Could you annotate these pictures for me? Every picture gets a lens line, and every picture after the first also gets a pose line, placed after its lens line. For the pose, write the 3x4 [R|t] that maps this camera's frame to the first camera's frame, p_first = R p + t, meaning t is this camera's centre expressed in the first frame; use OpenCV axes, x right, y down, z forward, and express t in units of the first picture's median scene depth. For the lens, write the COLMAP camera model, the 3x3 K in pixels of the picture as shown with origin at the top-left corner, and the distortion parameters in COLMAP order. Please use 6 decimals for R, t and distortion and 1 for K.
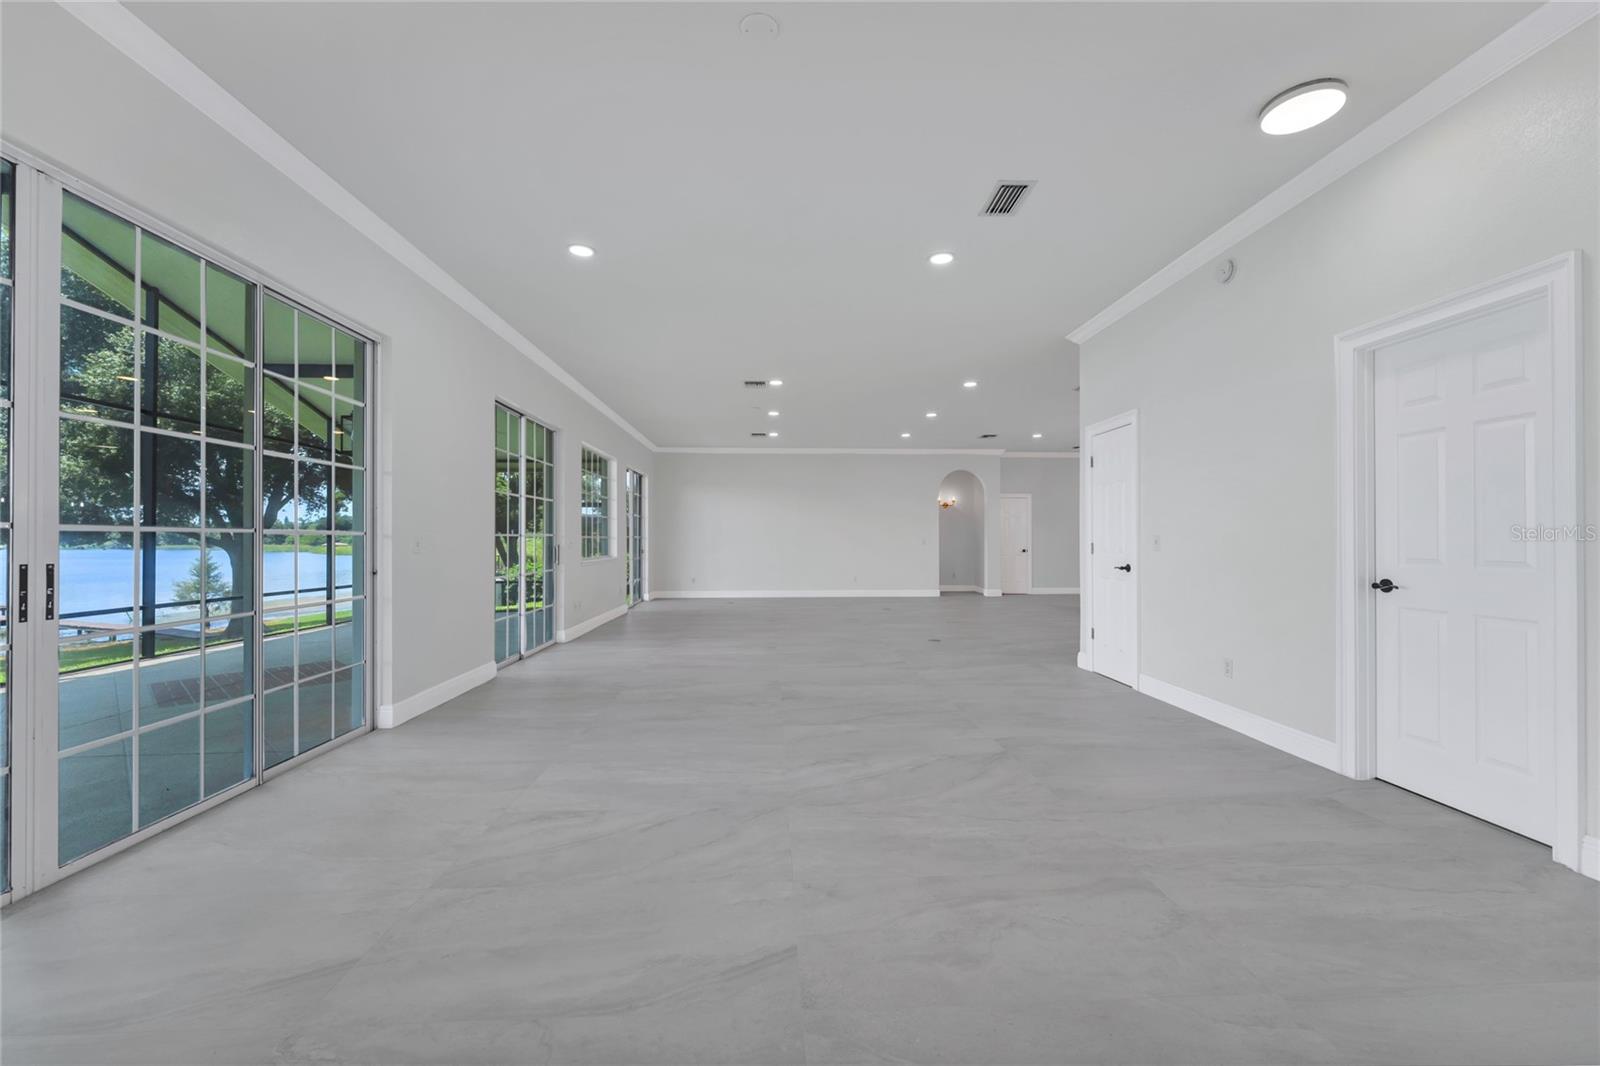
lens RADIAL K [[642.3, 0, 800.0], [0, 642.3, 533.0], [0, 0, 1]] dist [-0.001690, -0.000026]
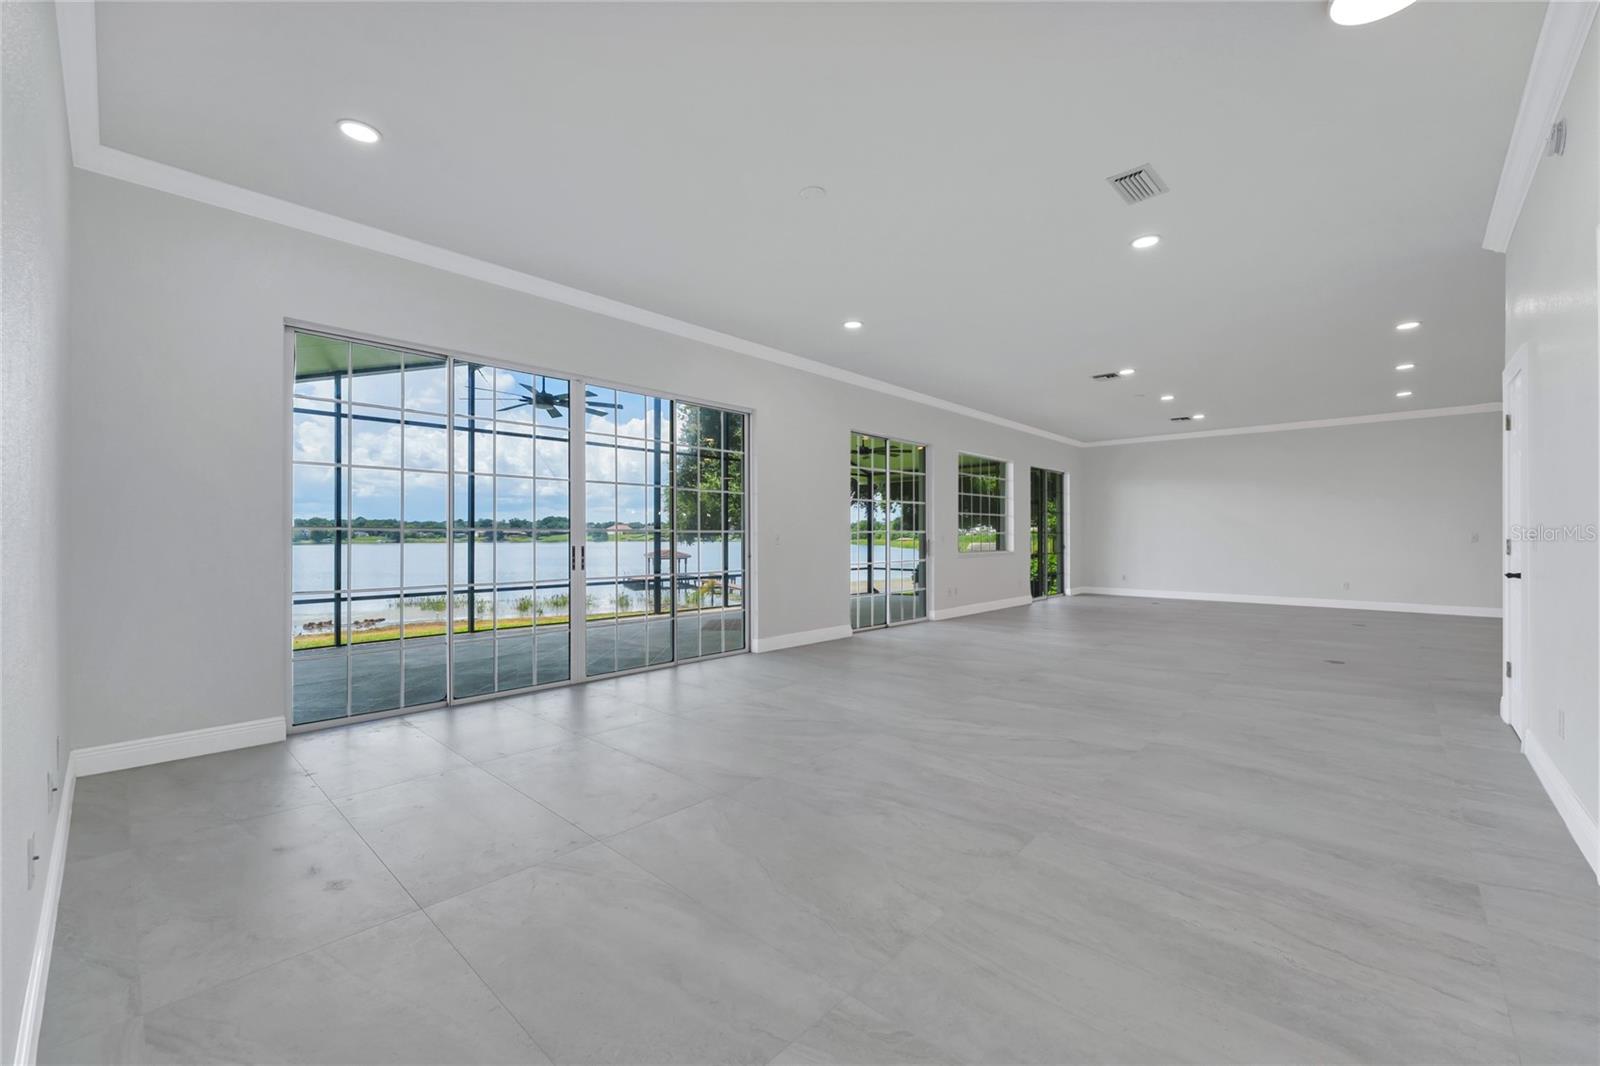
lens RADIAL K [[642.3, 0, 800.0], [0, 642.3, 533.0], [0, 0, 1]] dist [-0.001690, -0.000026]
pose [[0.701825, -0.004033, -0.712338, 0.573308], [0.008536, 0.999960, 0.002748, 0.000260], [0.712299, -0.008009, 0.701831, -0.044687]]
